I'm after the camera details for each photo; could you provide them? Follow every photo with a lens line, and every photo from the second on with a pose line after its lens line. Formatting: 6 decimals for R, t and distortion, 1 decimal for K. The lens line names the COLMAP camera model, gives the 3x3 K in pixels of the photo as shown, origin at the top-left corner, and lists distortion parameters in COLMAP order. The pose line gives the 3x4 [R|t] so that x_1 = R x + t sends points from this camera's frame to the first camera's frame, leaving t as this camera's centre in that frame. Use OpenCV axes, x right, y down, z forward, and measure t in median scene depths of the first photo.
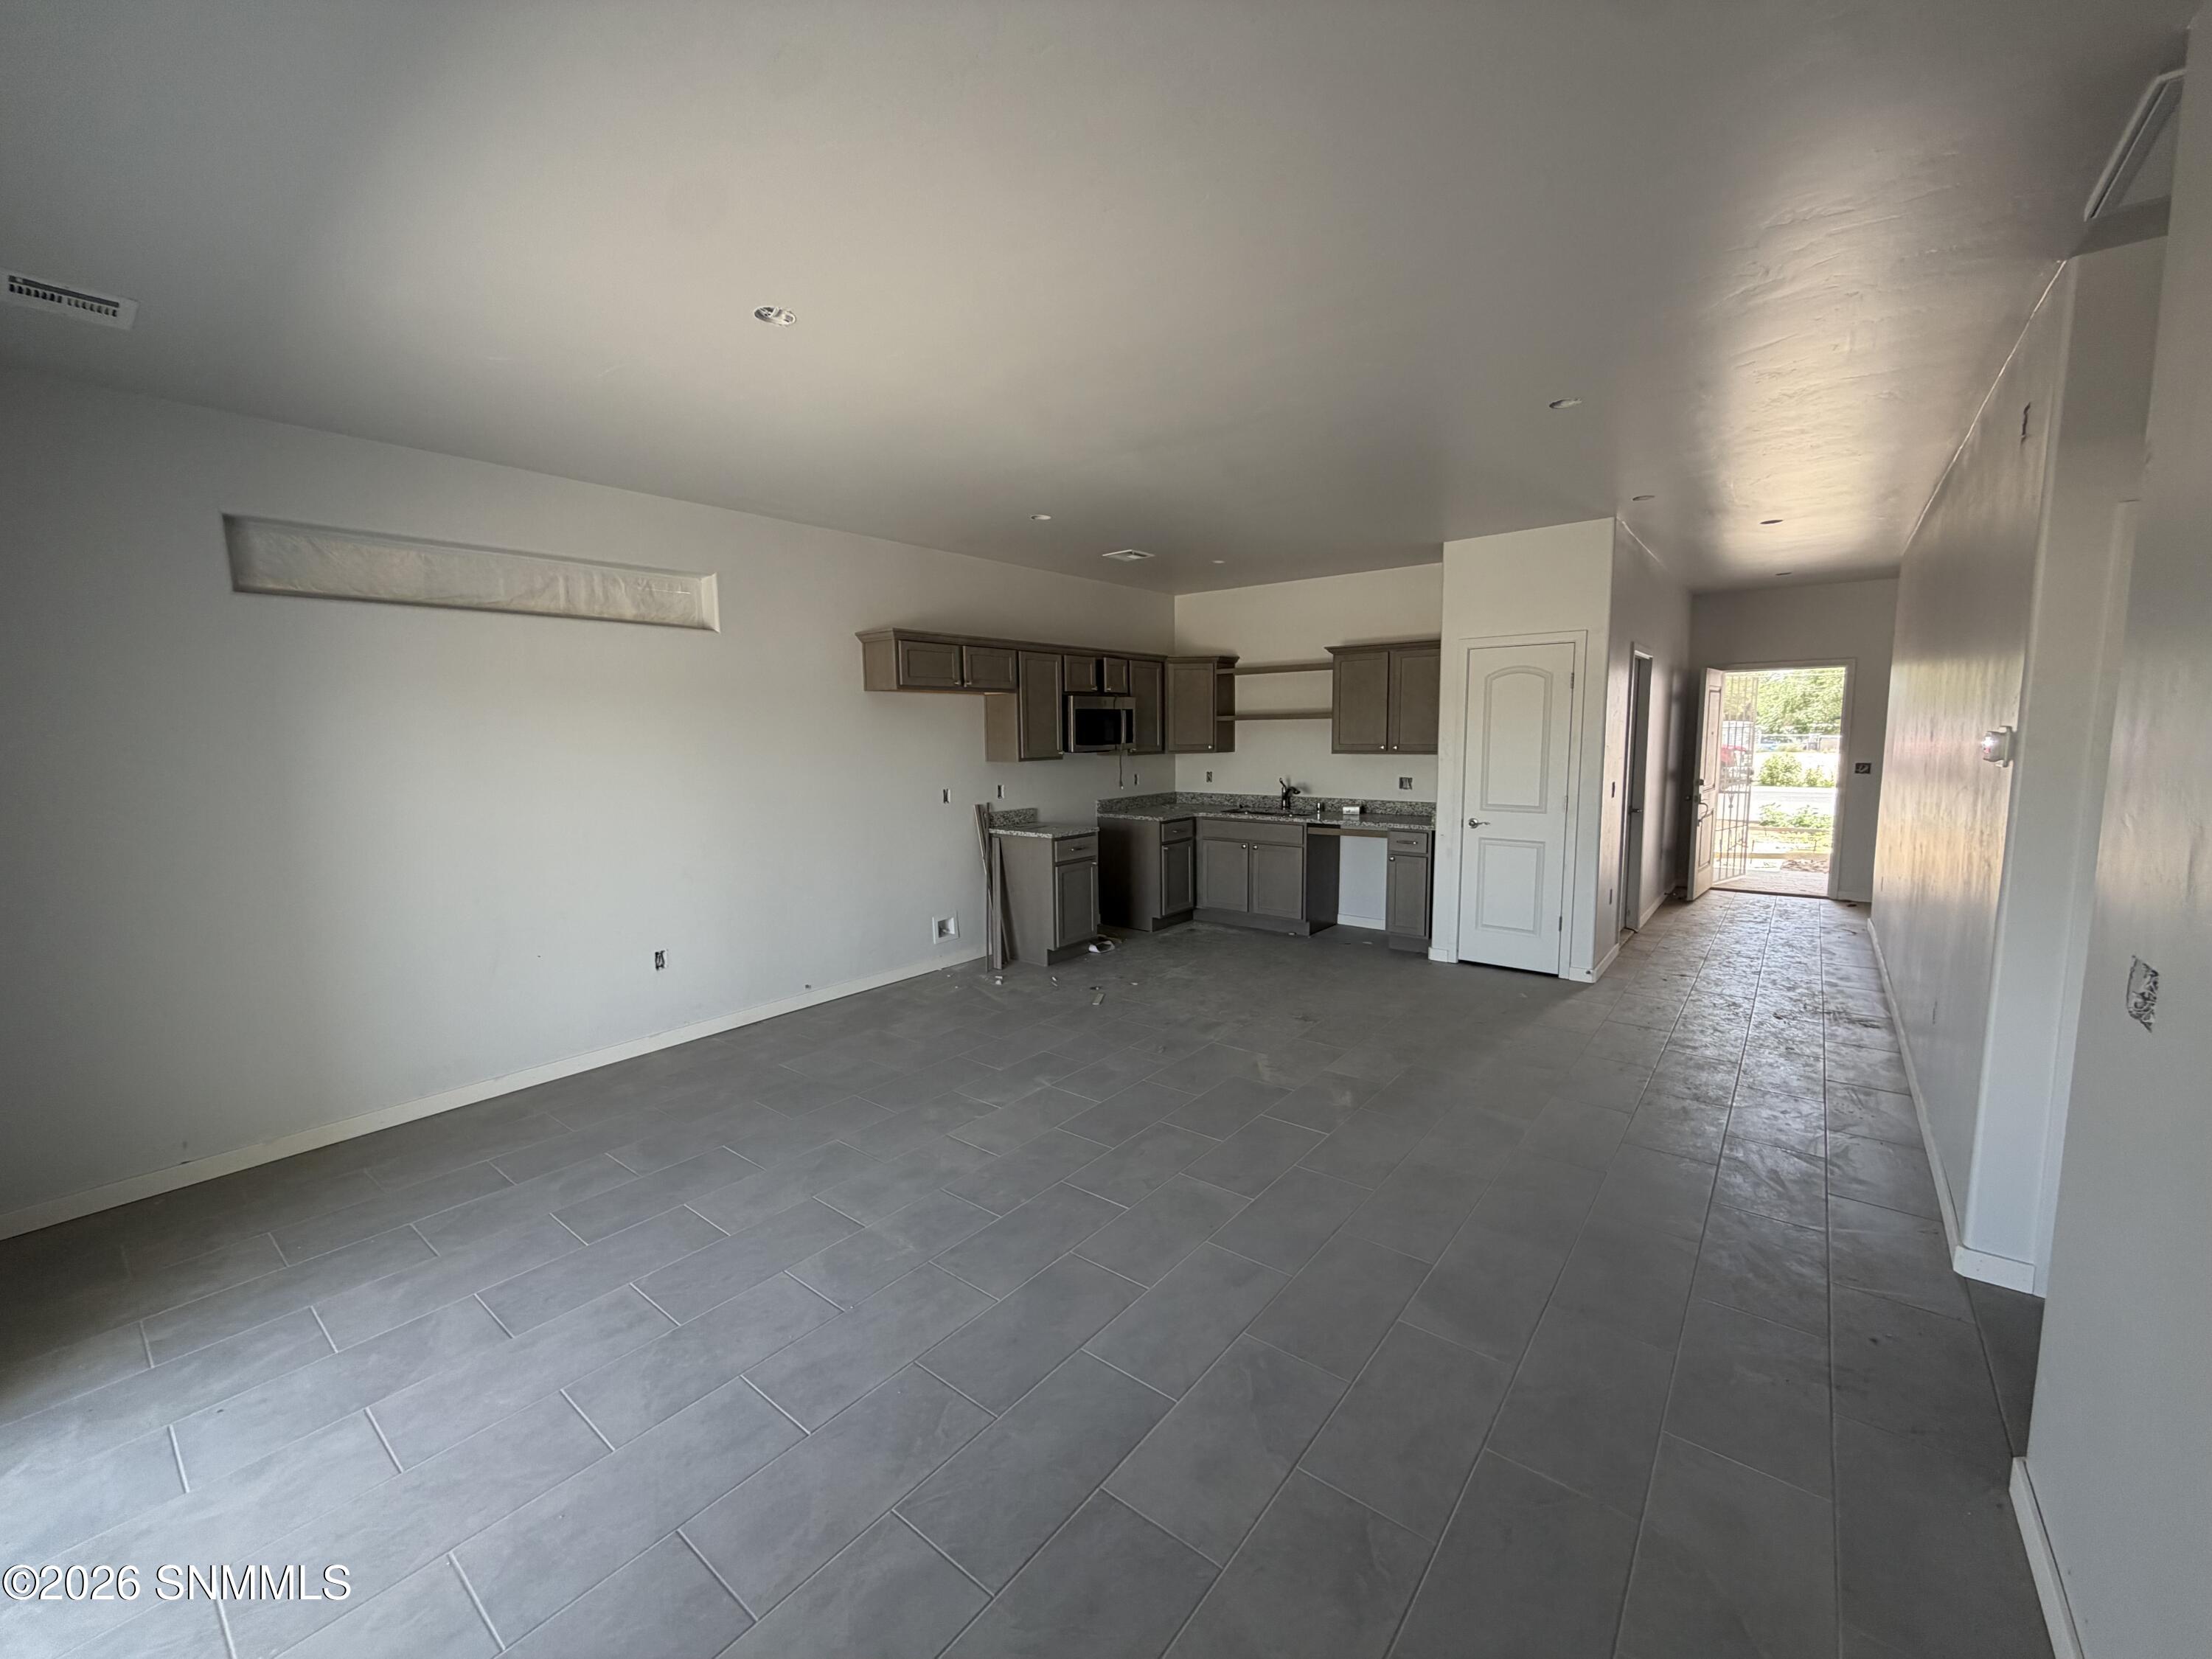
lens RADIAL K [[881.4, 0, 1109.7], [0, 881.4, 827.5], [0, 0, 1]] dist [-0.002974, -0.000352]
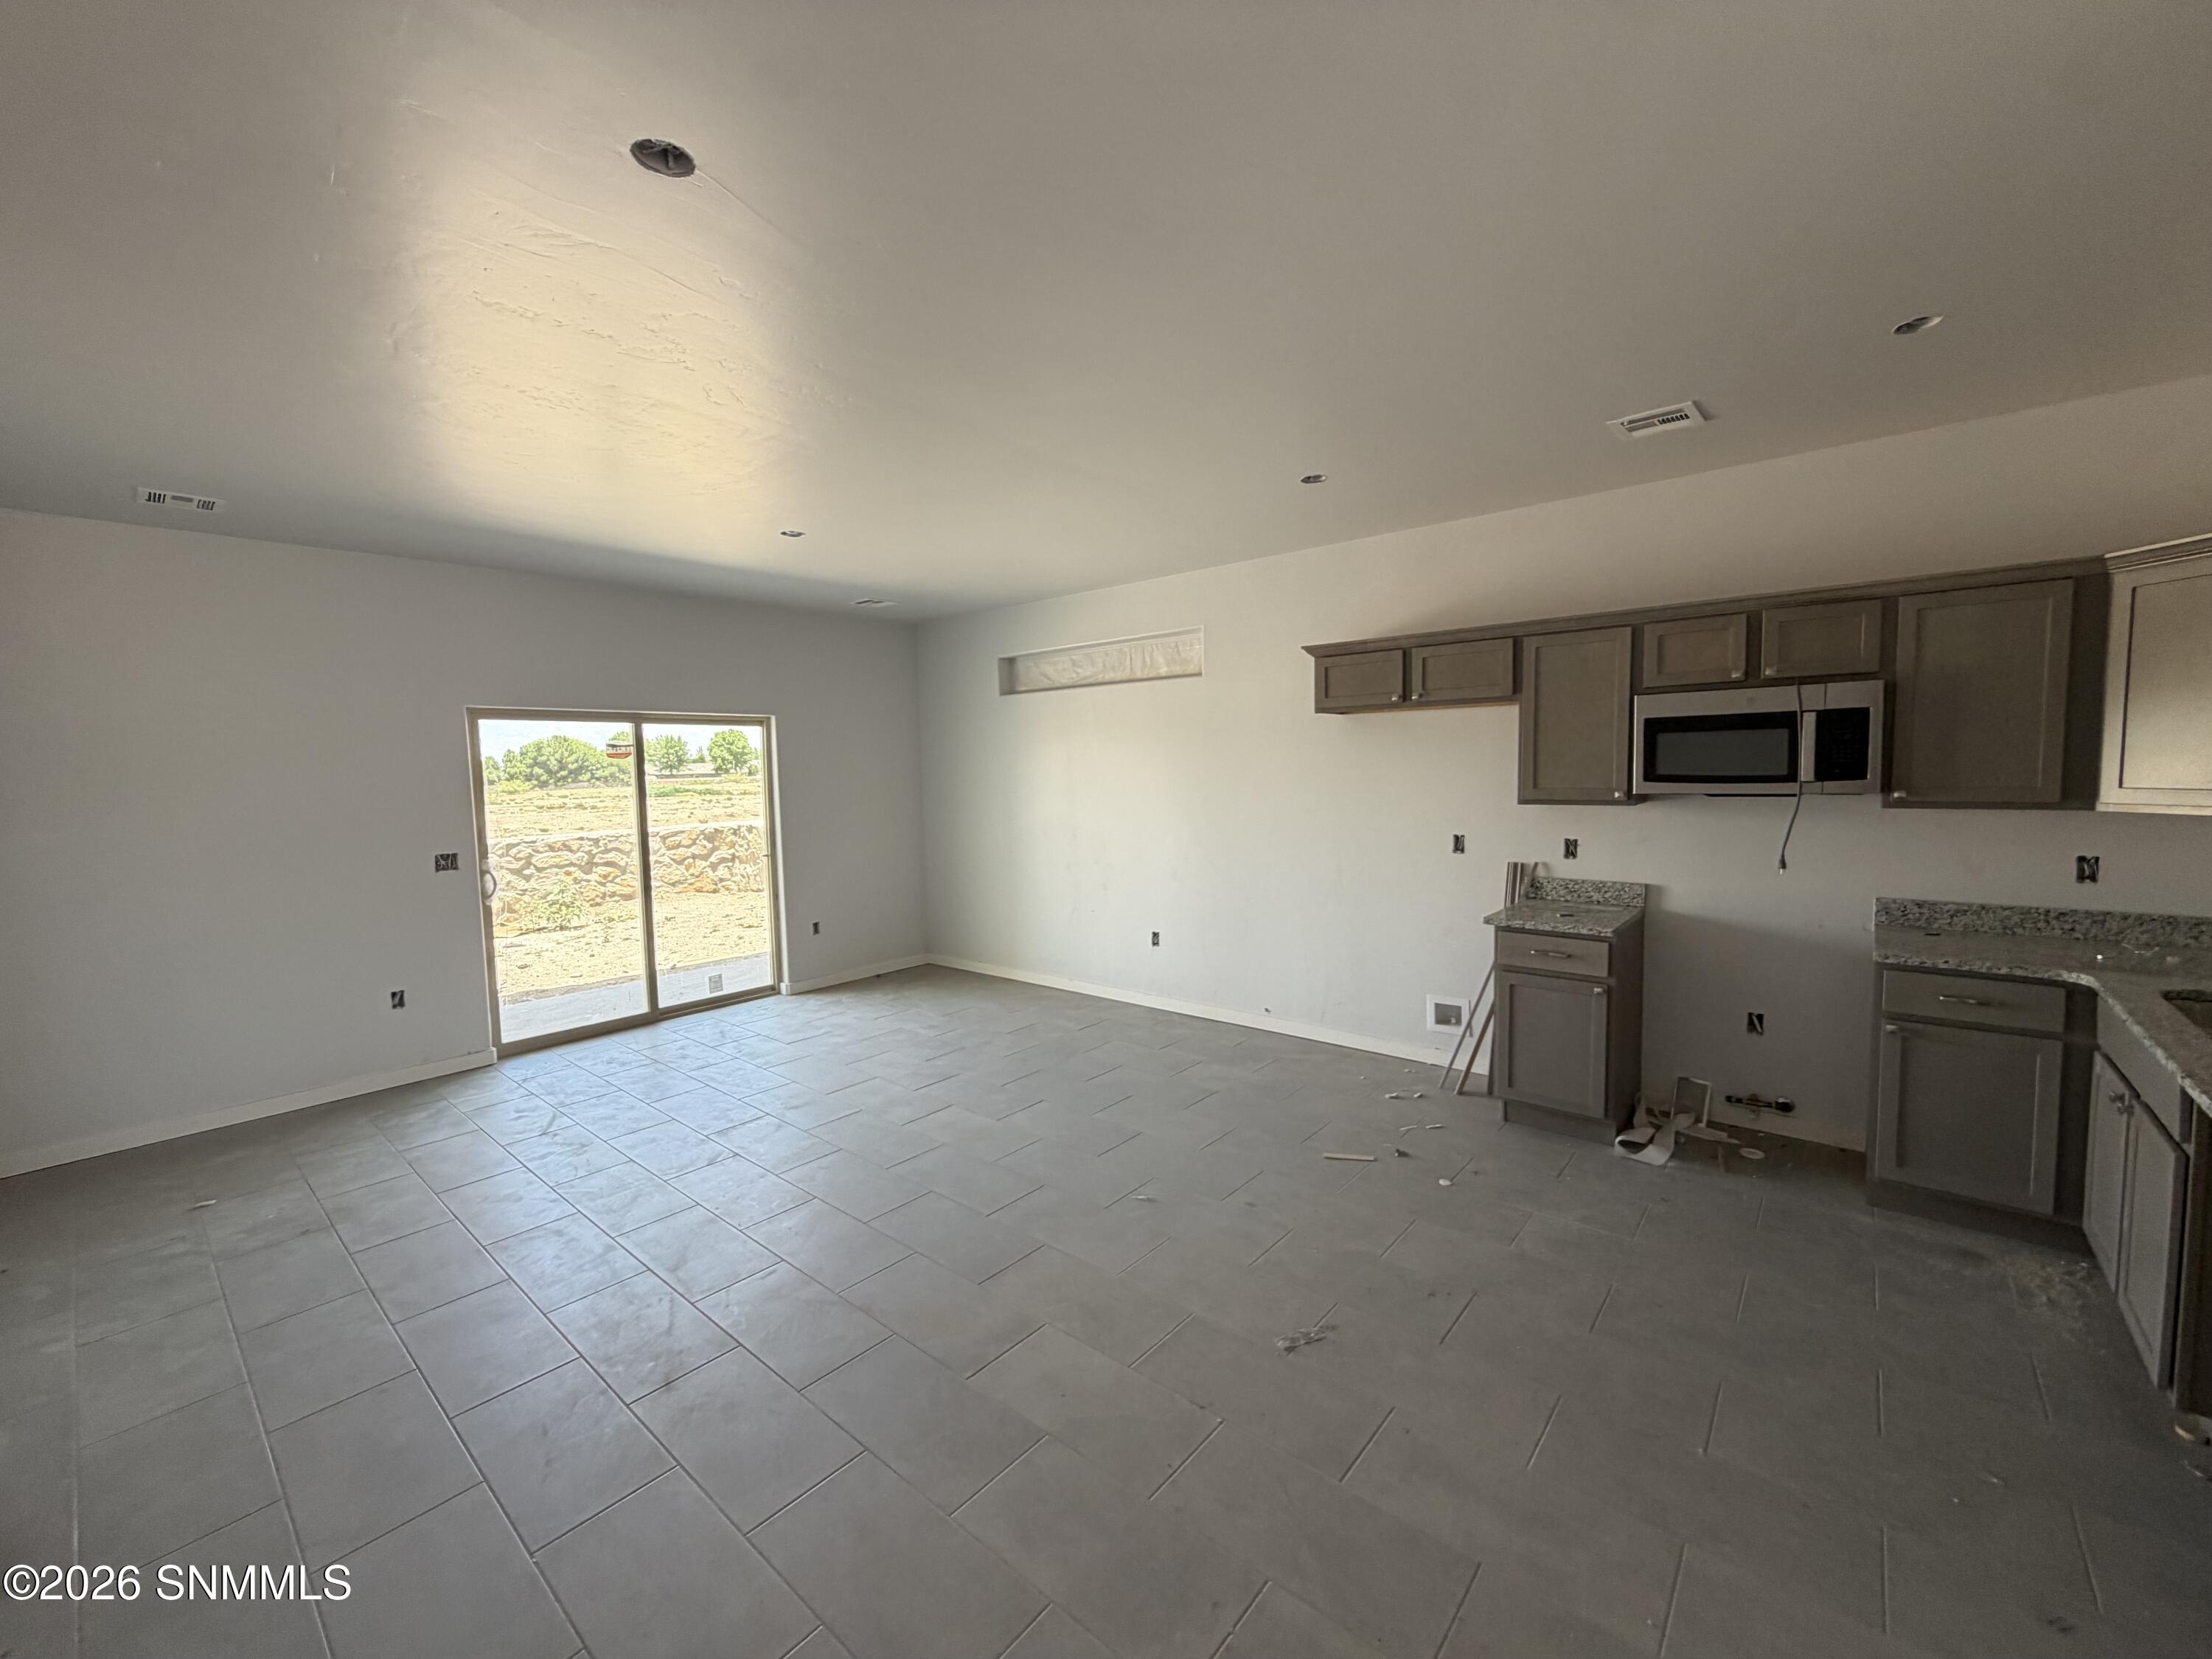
lens RADIAL K [[881.4, 0, 1109.6], [0, 881.4, 831.8], [0, 0, 1]] dist [-0.002974, -0.000352]
pose [[-0.036684, 0.088819, -0.995372, 0.574404], [-0.087732, 0.991910, 0.091744, -0.088609], [0.995468, 0.090692, -0.028595, 0.721272]]
